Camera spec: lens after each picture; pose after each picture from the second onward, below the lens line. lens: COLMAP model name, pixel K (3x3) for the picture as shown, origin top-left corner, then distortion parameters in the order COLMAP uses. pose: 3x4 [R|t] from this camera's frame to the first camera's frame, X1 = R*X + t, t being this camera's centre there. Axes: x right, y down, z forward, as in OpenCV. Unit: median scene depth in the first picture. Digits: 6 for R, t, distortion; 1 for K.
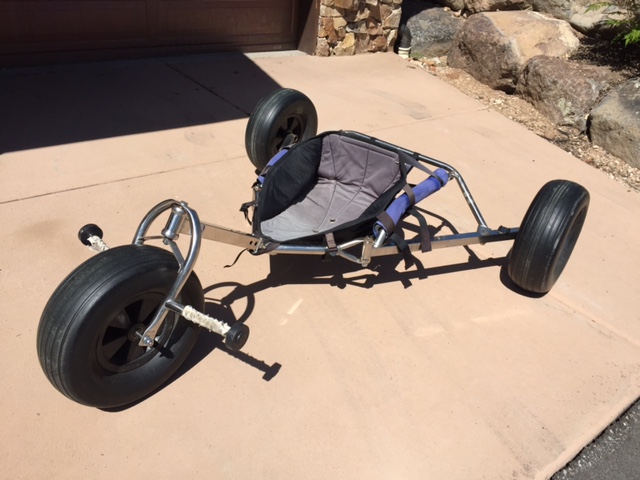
lens RADIAL K [[540.1, 0, 320.9], [0, 540.1, 239.7], [0, 0, 1]] dist [0.045624, -0.003182]
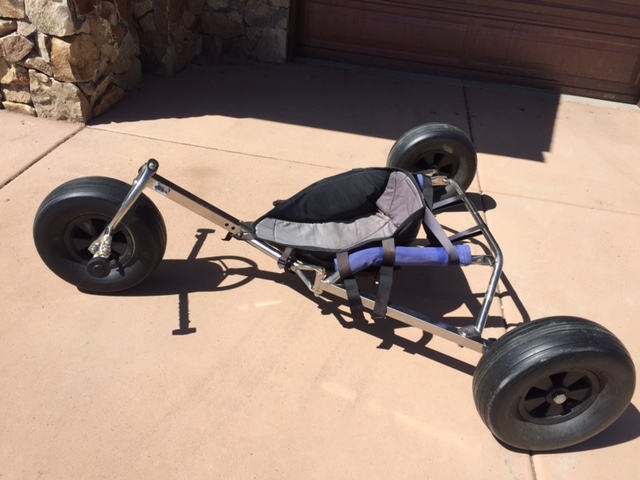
lens RADIAL K [[540.1, 0, 321.8], [0, 540.1, 240.7], [0, 0, 1]] dist [0.045624, -0.003182]
pose [[0.687277, 0.385351, -0.615756, 0.569839], [-0.406651, 0.906515, 0.113430, -0.137618], [0.601902, 0.172440, 0.779730, 0.187461]]
